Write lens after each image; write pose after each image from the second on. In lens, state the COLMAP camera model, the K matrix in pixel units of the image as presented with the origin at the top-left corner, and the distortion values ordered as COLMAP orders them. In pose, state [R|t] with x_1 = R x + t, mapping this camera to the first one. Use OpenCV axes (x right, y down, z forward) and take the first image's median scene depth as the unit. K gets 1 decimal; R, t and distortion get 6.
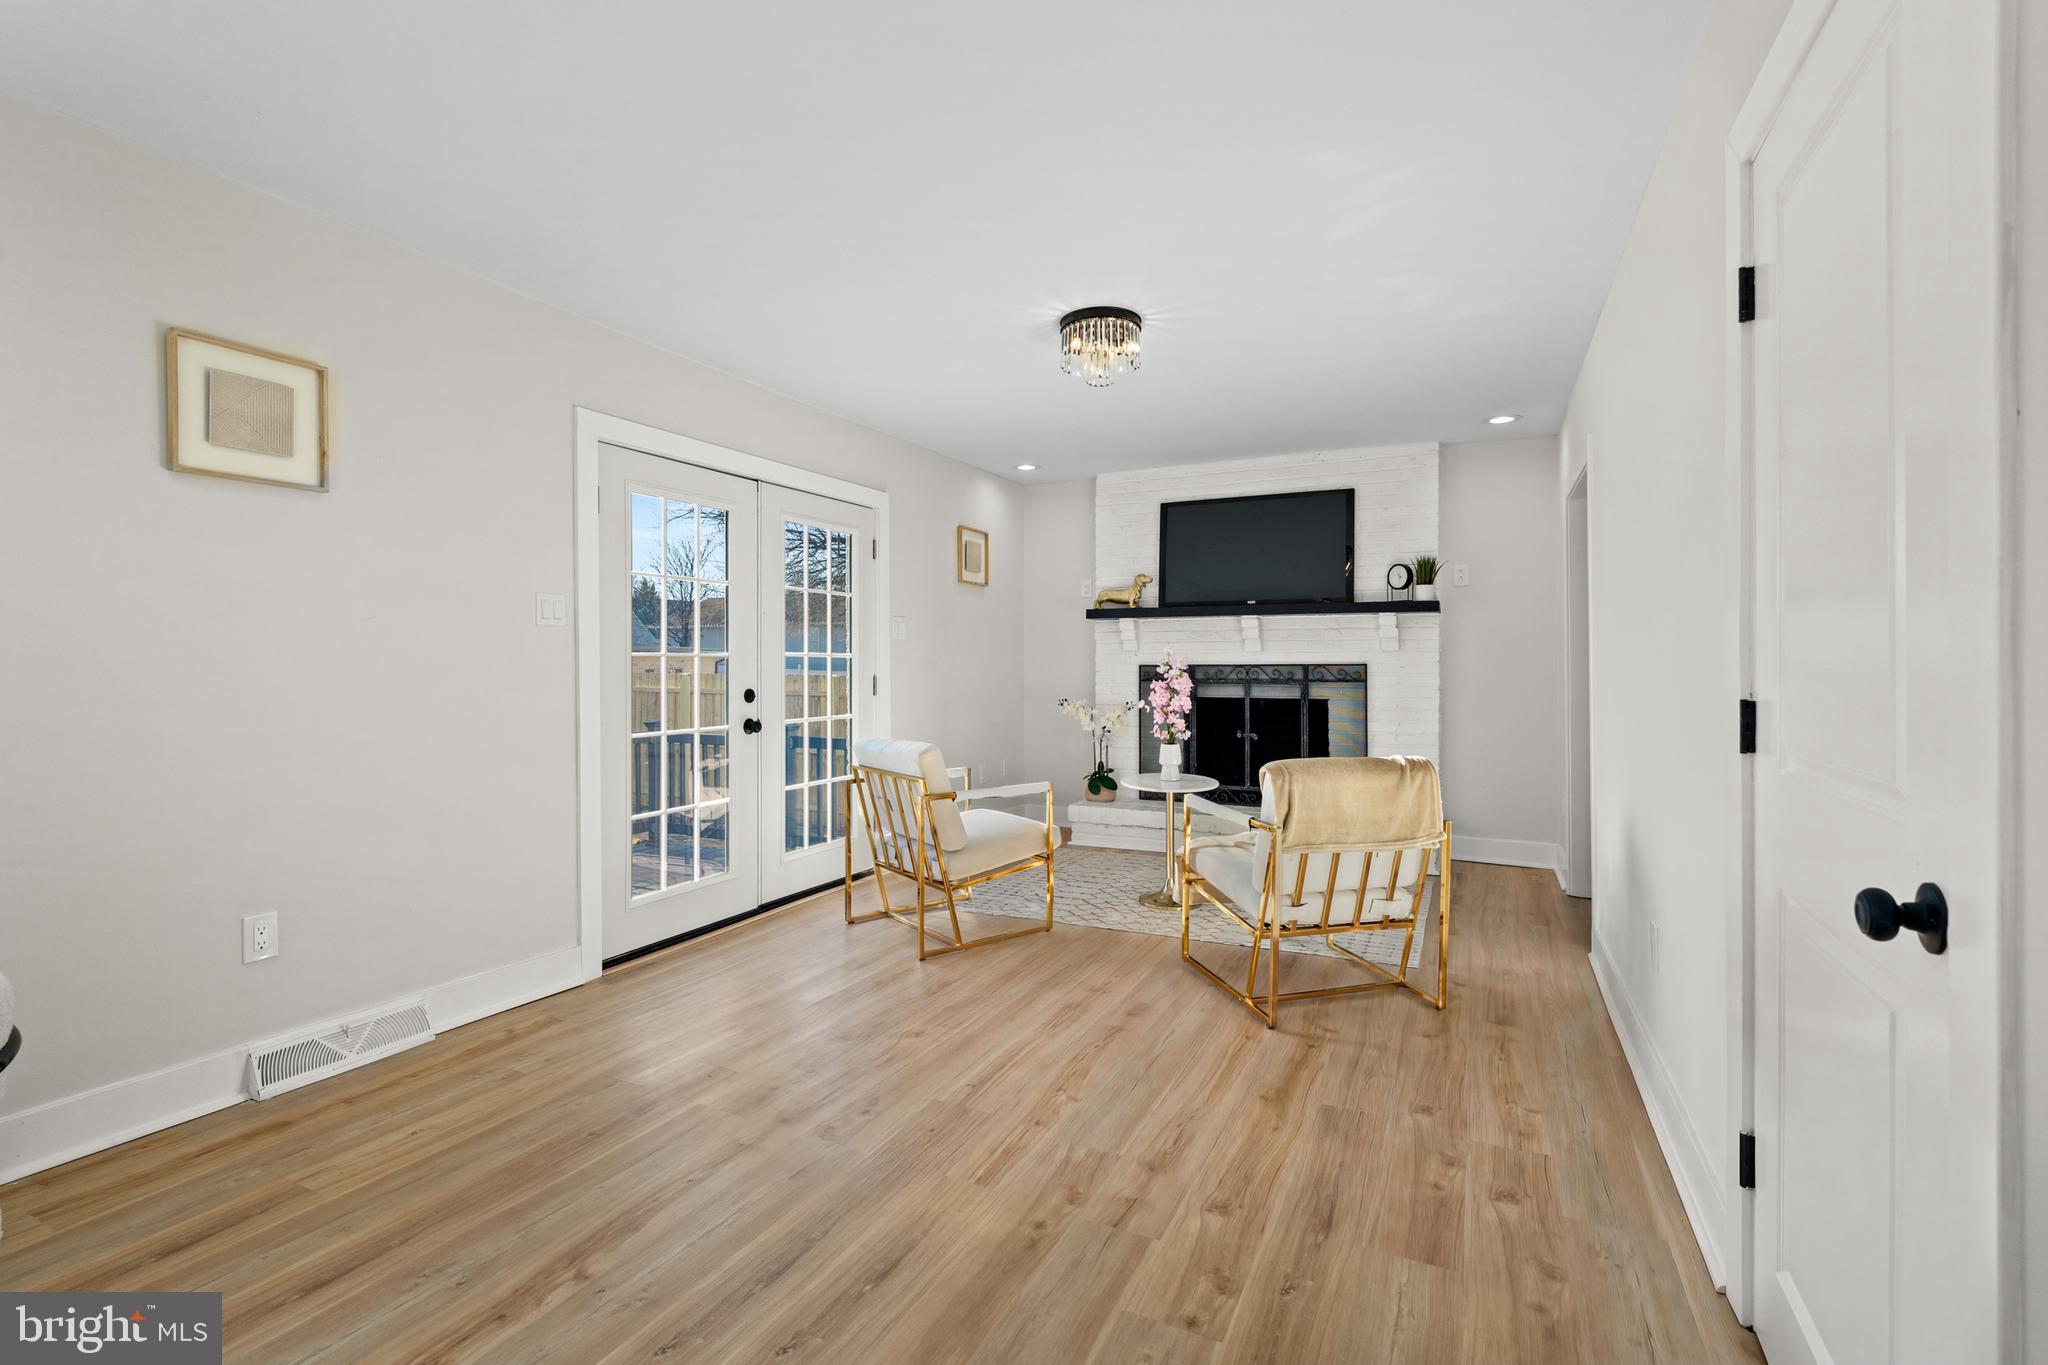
lens RADIAL K [[916.5, 0, 1039.8], [0, 916.5, 680.3], [0, 0, 1]] dist [-0.006009, 0.001605]
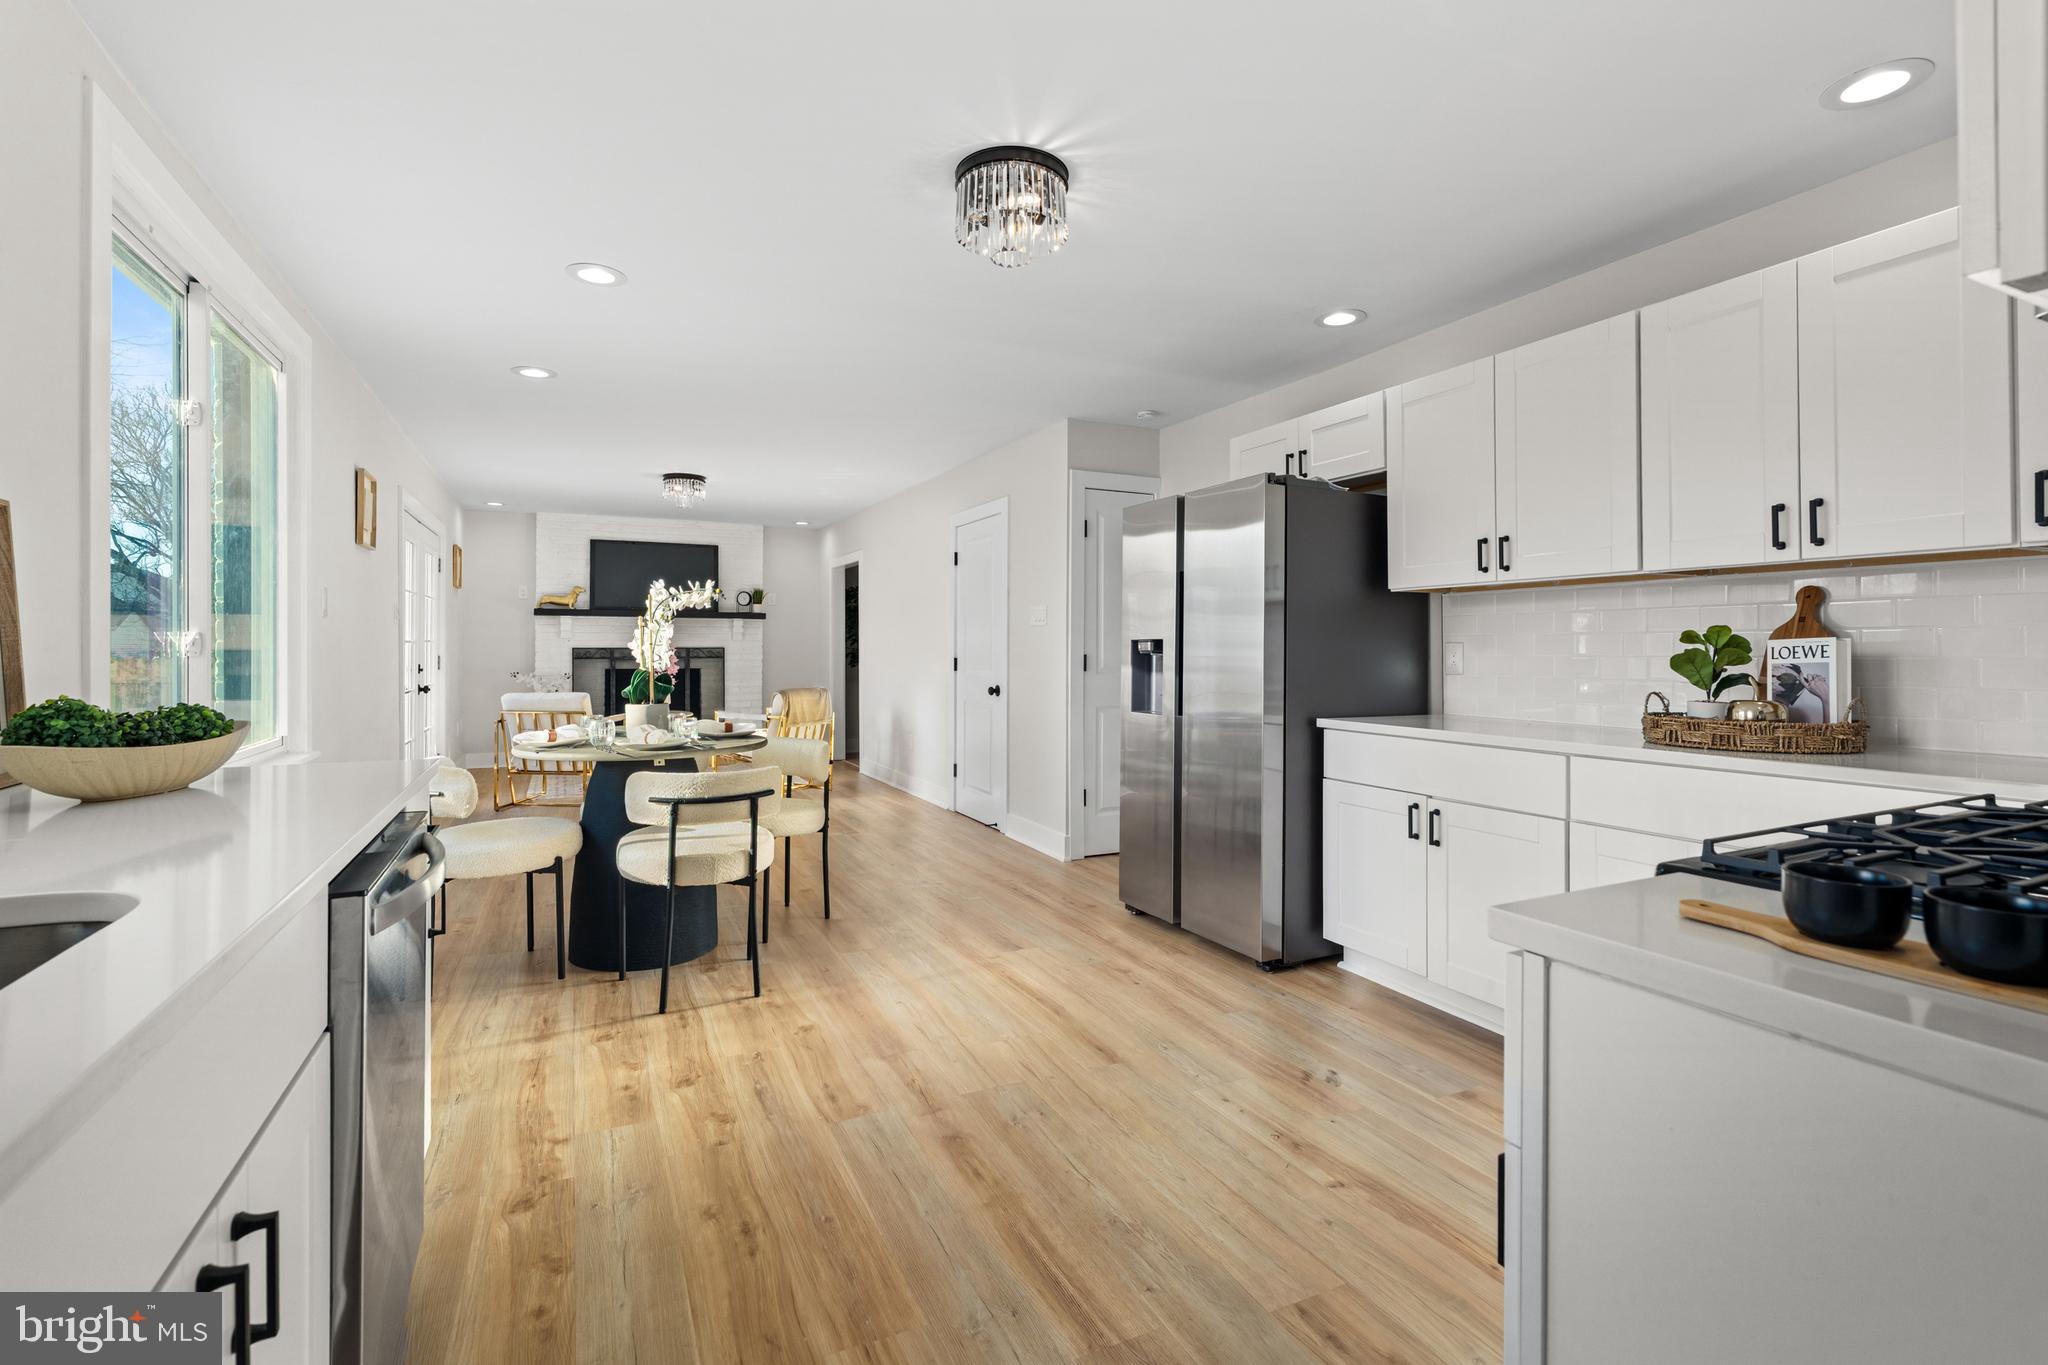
lens RADIAL K [[916.5, 0, 1003.4], [0, 916.5, 645.6], [0, 0, 1]] dist [-0.006009, 0.001605]
pose [[0.632787, 0.003727, 0.774317, -0.674960], [0.009904, 0.999868, -0.012906, 0.006285], [-0.774262, 0.015836, 0.632667, -0.524211]]
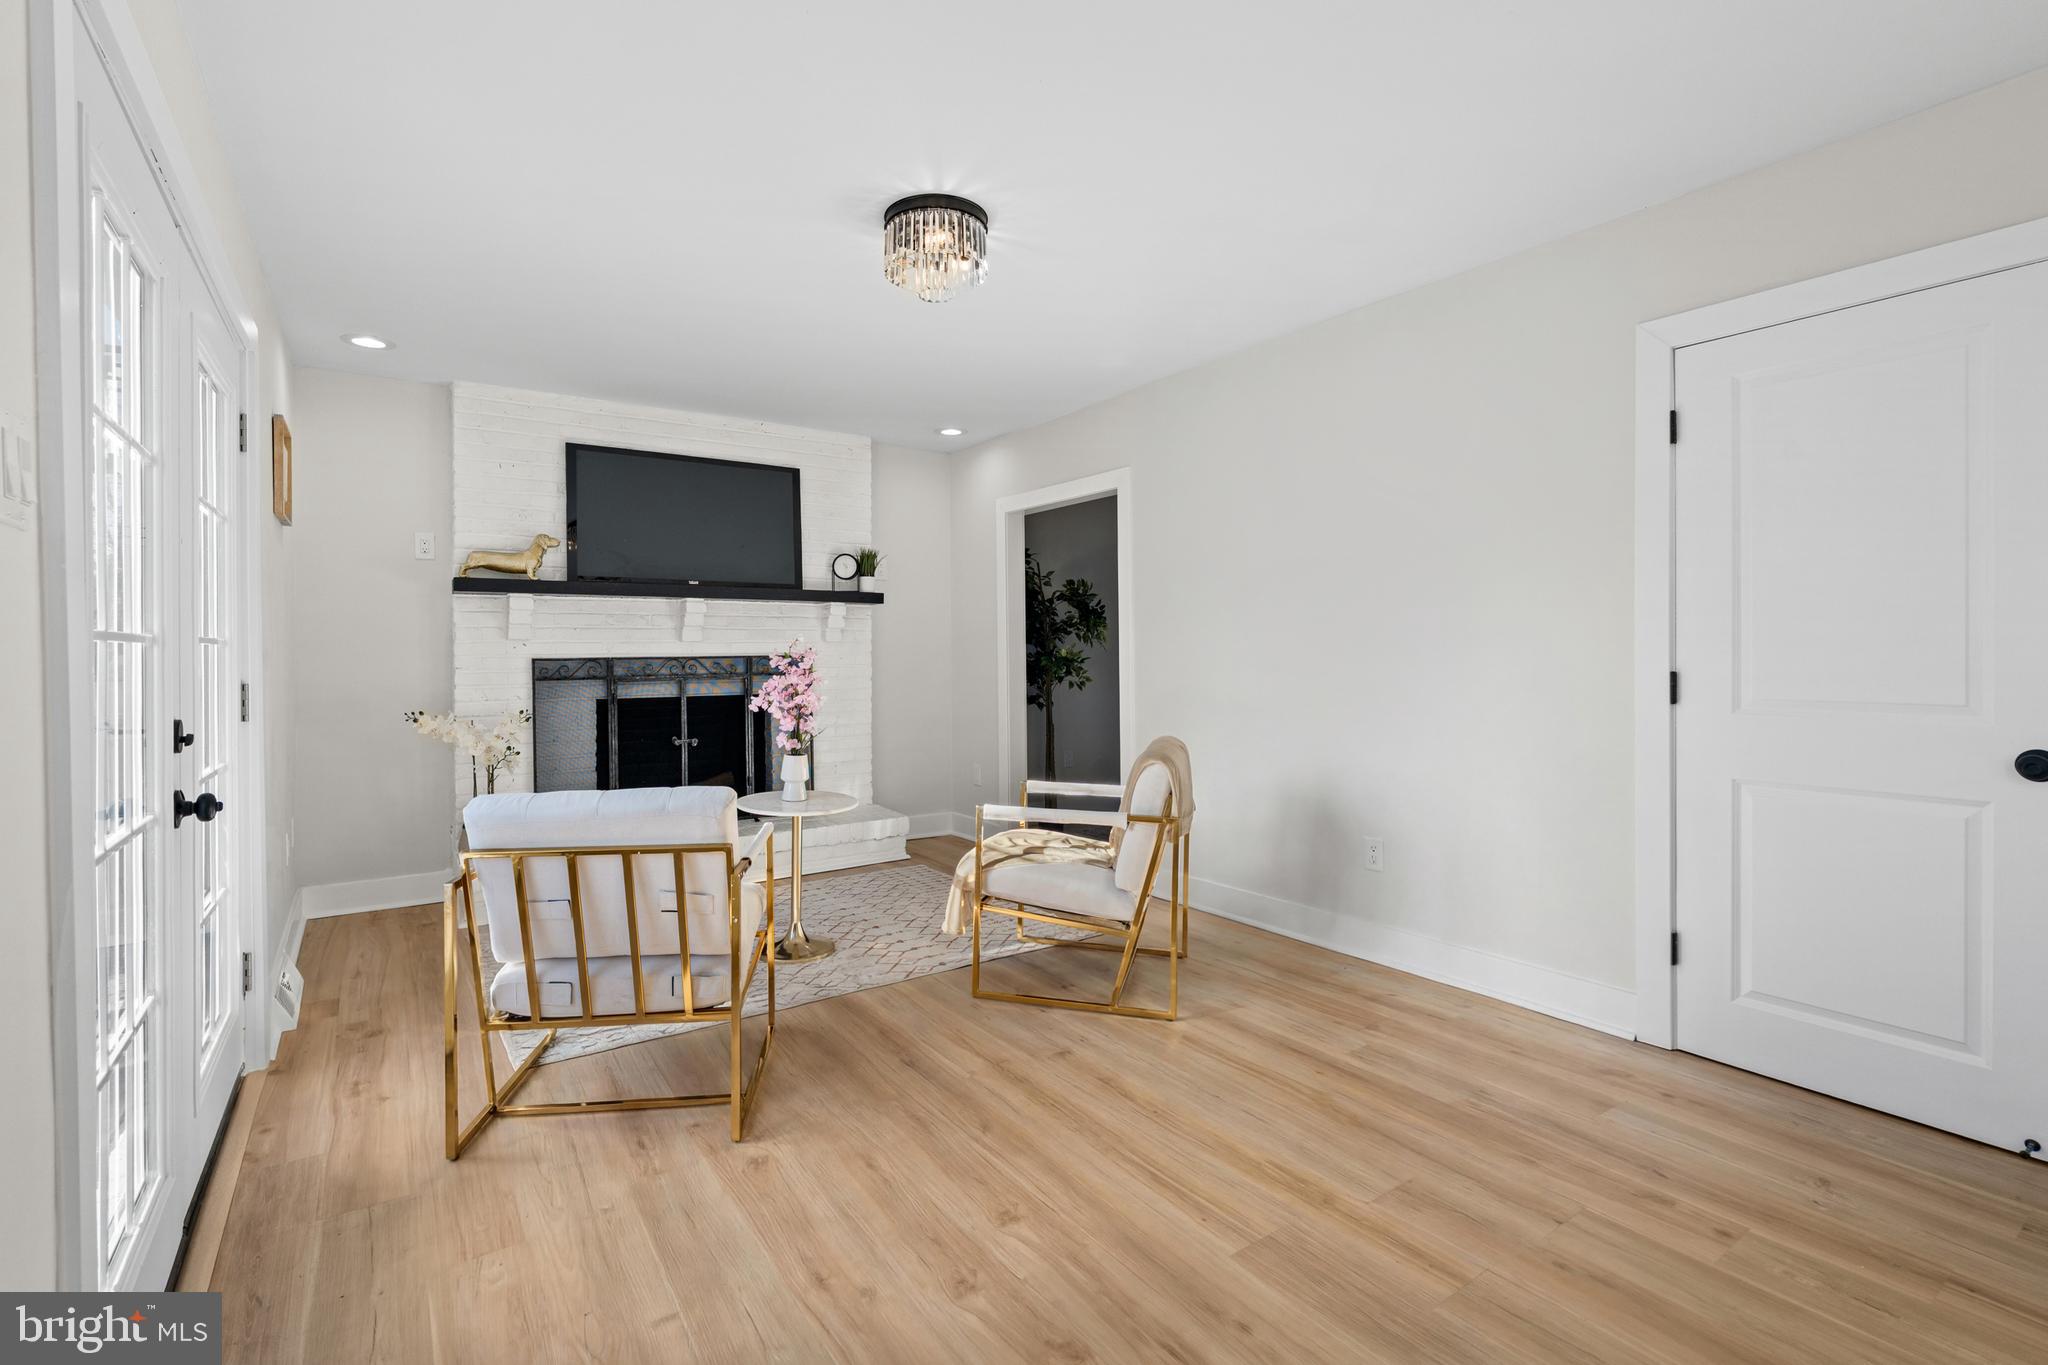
lens RADIAL K [[916.5, 0, 997.6], [0, 916.5, 664.9], [0, 0, 1]] dist [-0.006009, 0.001605]
pose [[0.509058, -0.013990, 0.860618, -0.378470], [0.022114, 0.999750, 0.003172, -0.006721], [-0.860448, 0.017417, 0.509240, 0.359091]]
